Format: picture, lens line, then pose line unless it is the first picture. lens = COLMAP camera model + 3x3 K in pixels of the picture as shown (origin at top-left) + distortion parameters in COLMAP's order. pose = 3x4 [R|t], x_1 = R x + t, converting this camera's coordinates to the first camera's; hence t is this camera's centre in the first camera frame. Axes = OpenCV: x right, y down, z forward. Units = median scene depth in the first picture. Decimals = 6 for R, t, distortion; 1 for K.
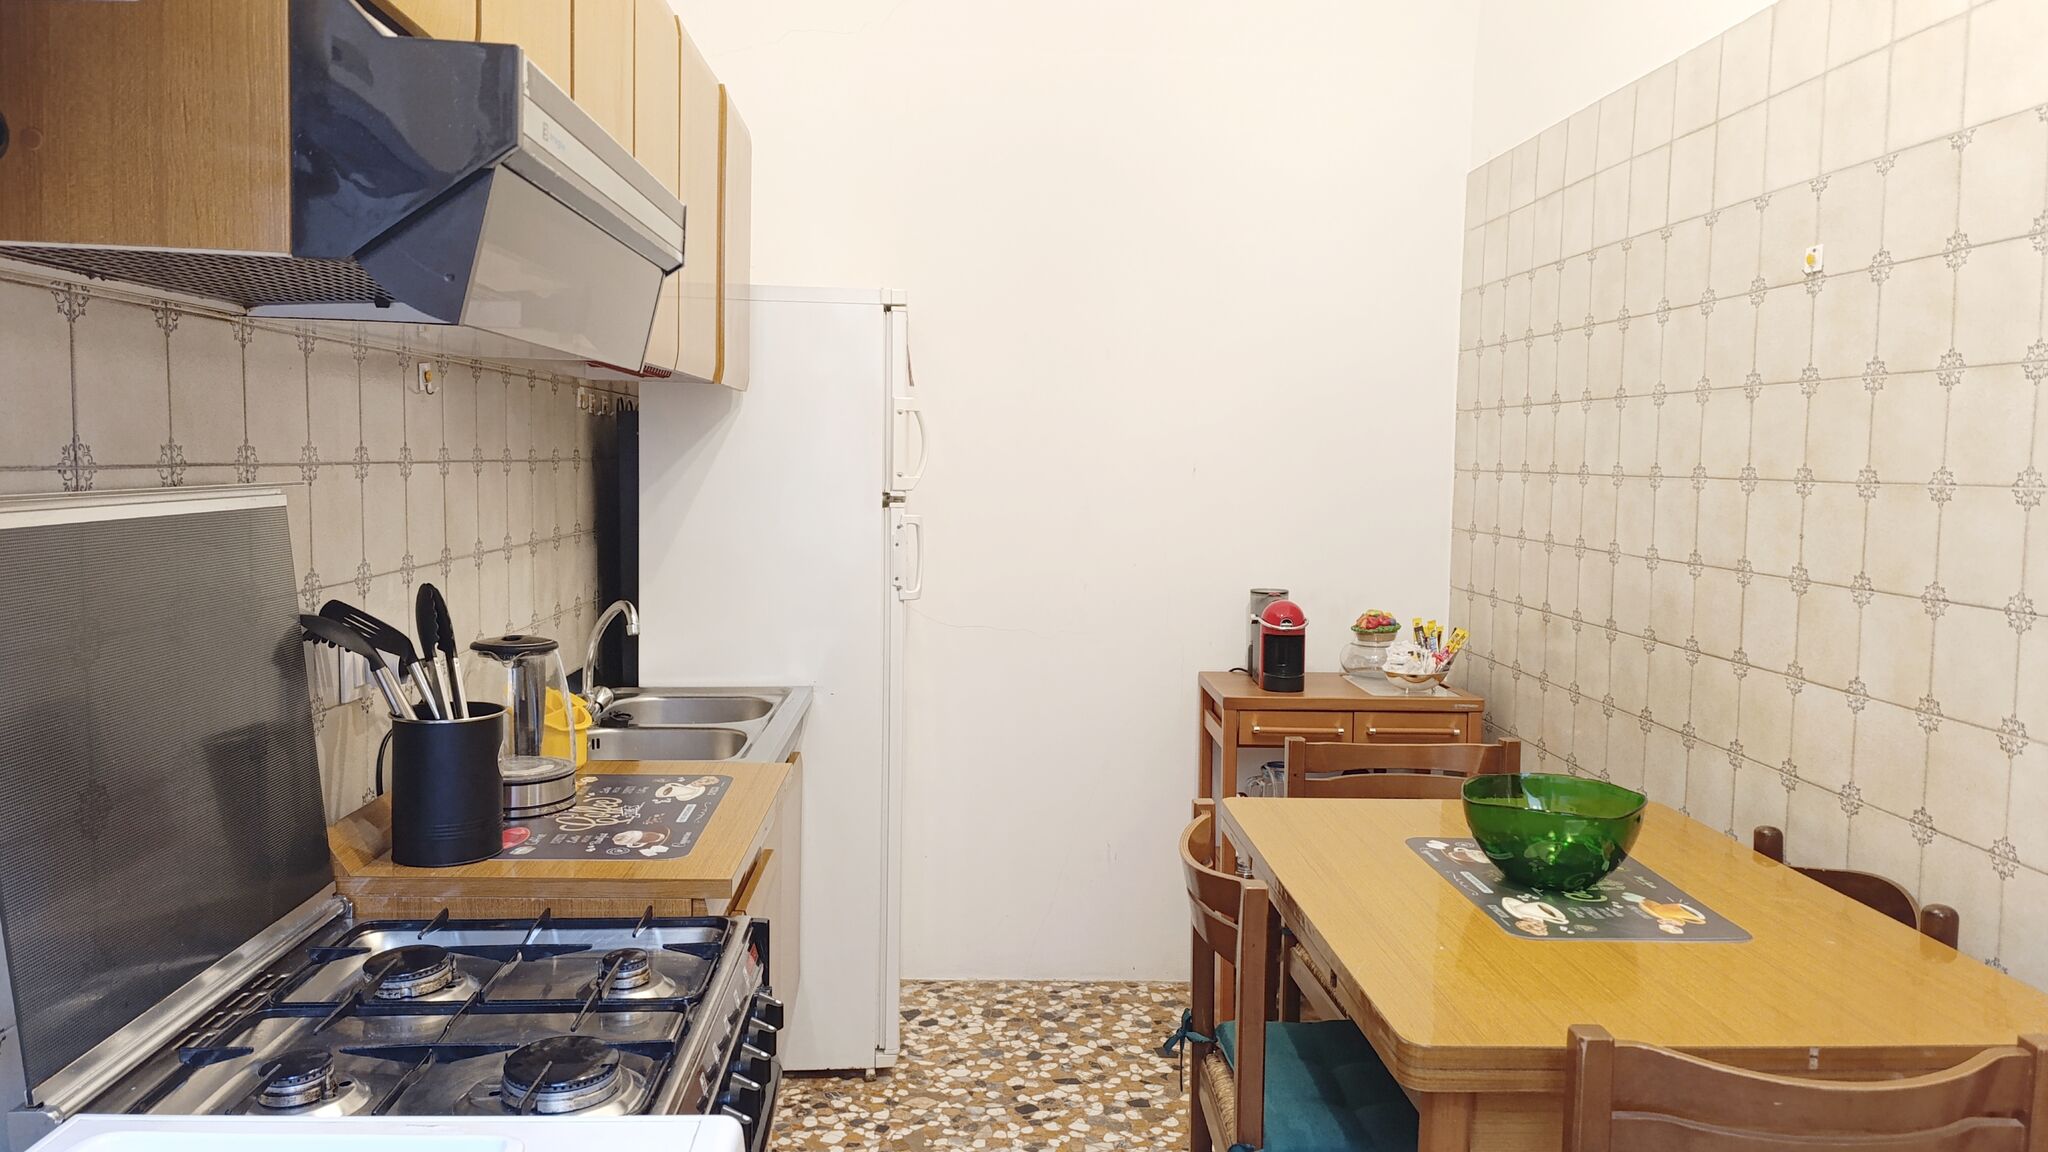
lens RADIAL K [[1404.6, 0, 1027.6], [0, 1404.6, 565.3], [0, 0, 1]] dist [0.035950, -0.042957]
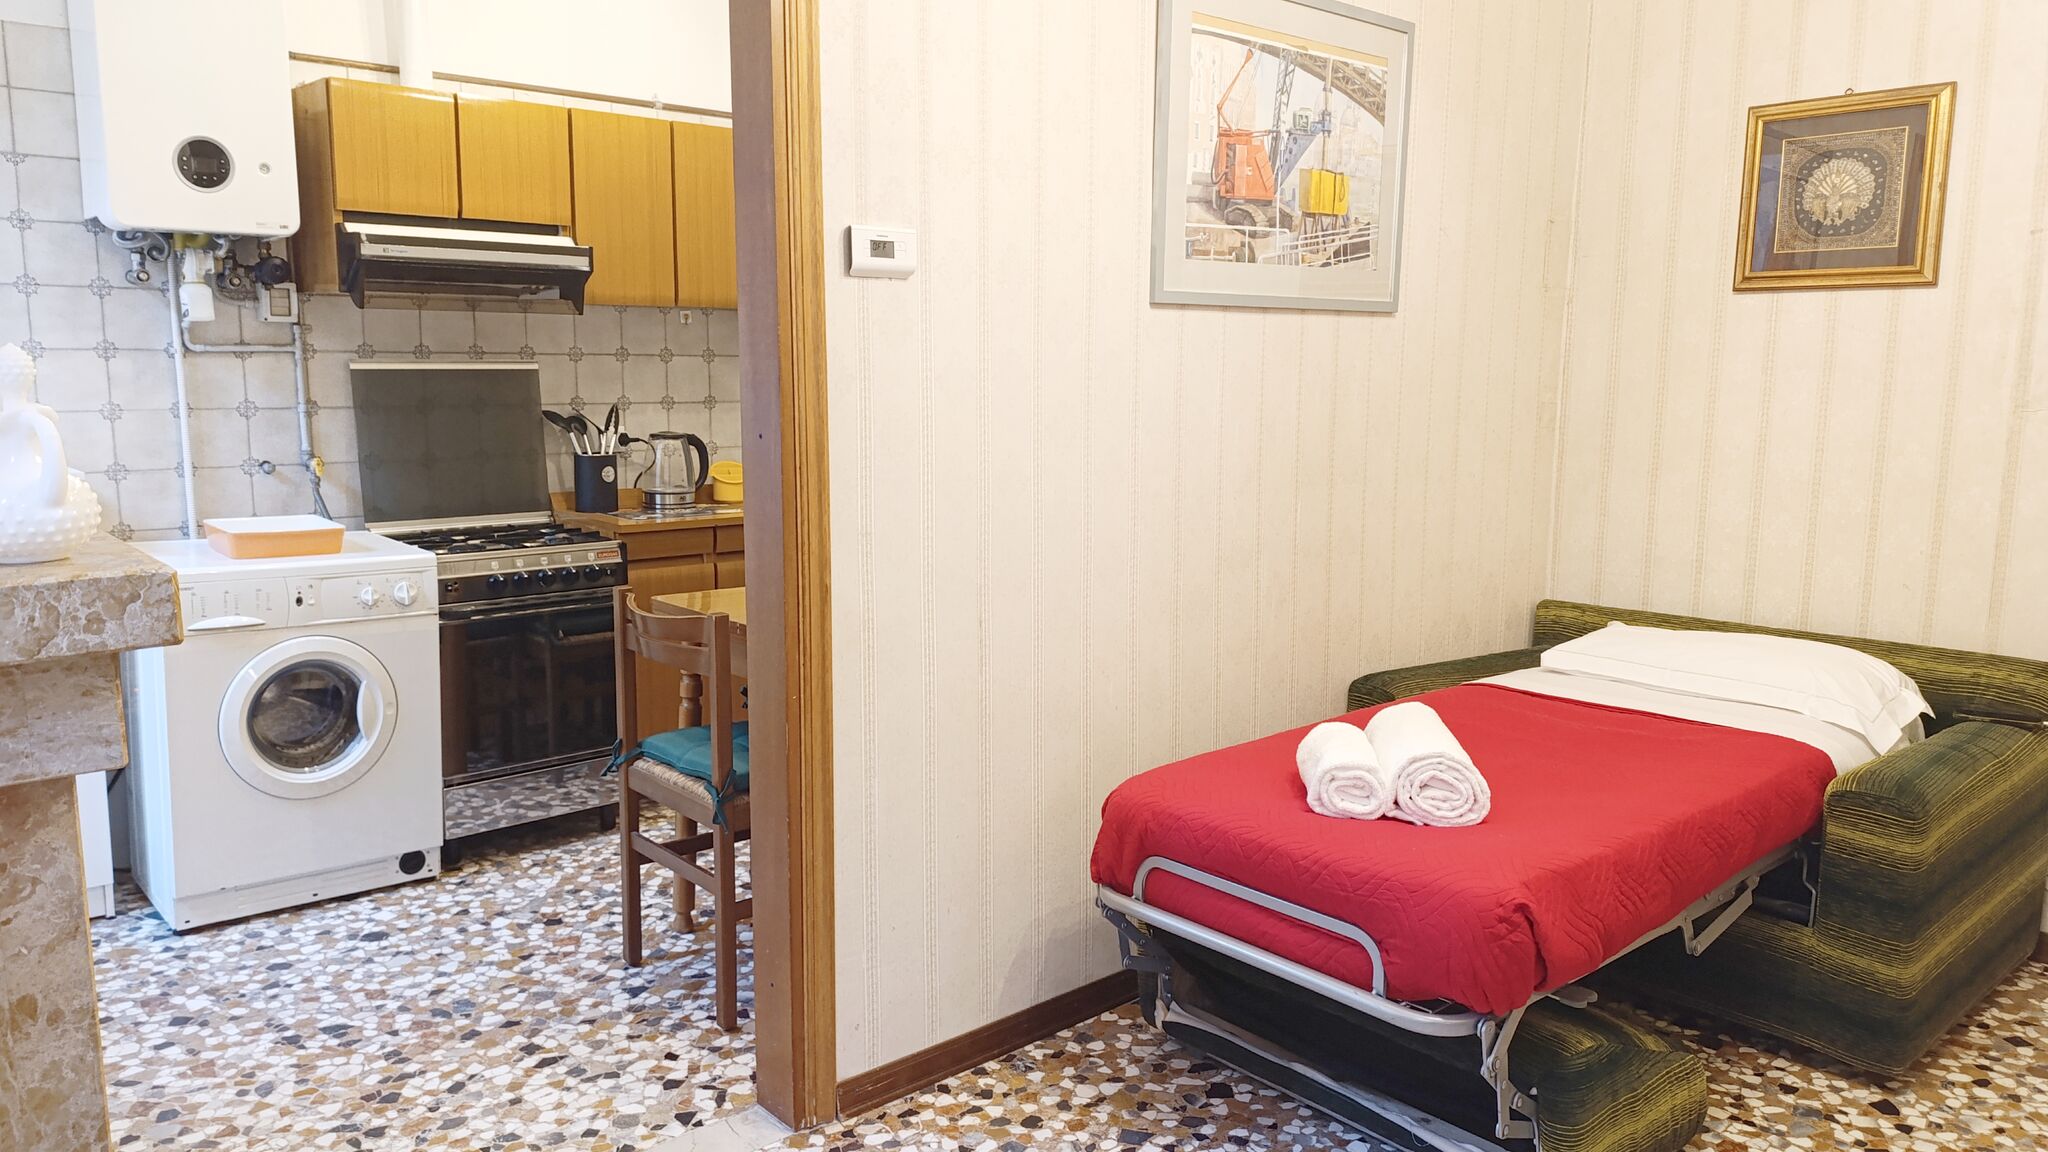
lens RADIAL K [[1404.6, 0, 1027.6], [0, 1404.6, 565.3], [0, 0, 1]] dist [0.035950, -0.042957]
pose [[0.630003, 0.104505, -0.769529, 1.181161], [-0.060727, 0.994499, 0.085340, 0.023940], [0.774215, -0.007033, 0.632884, 0.007371]]
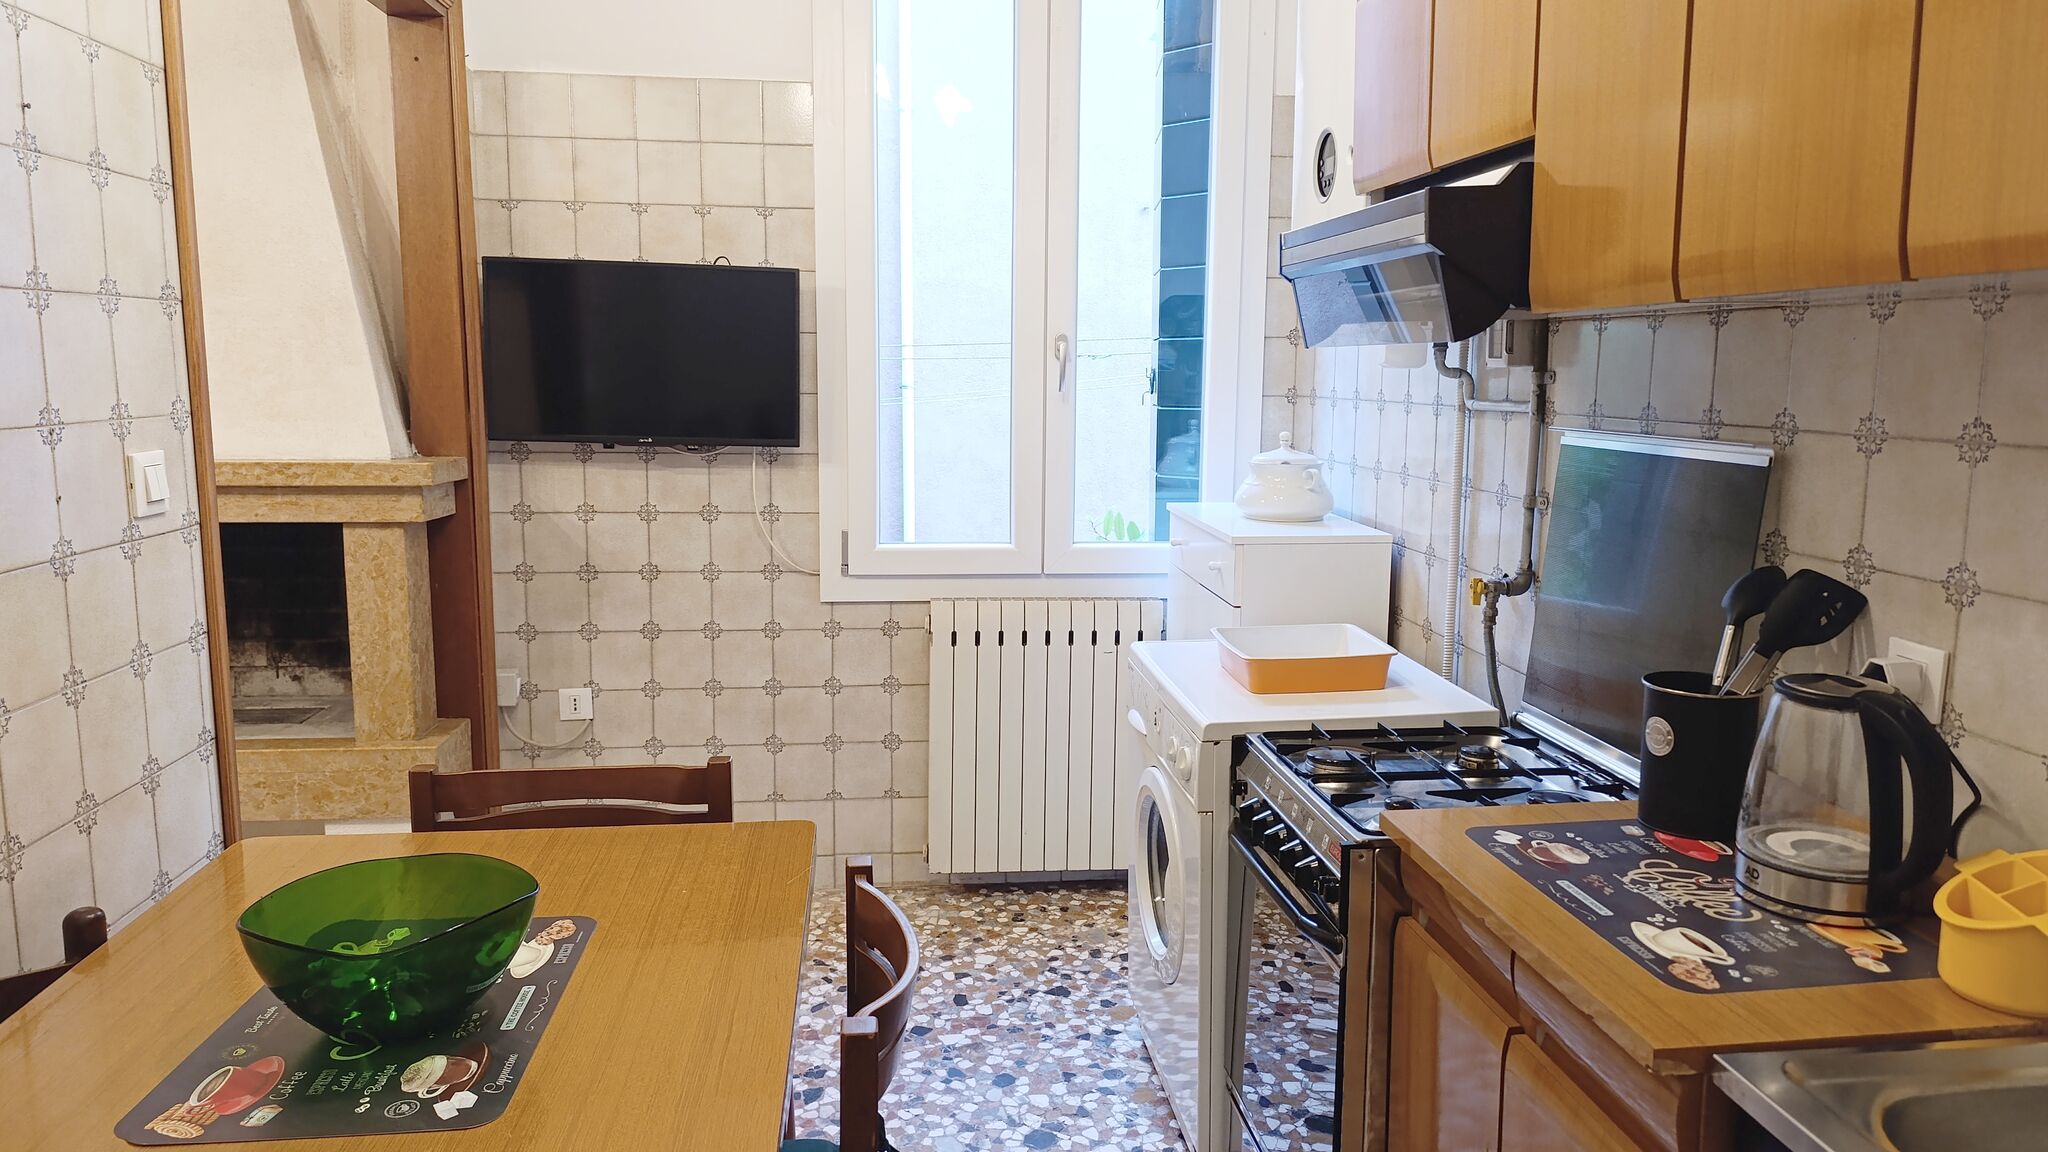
lens RADIAL K [[1405.4, 0, 1033.4], [0, 1405.4, 563.7], [0, 0, 1]] dist [0.037709, -0.048712]
pose [[-0.997516, -0.009745, -0.069766, 0.073626], [-0.024640, 0.976090, 0.215964, -0.105632], [0.065993, 0.217147, -0.973906, 1.122571]]
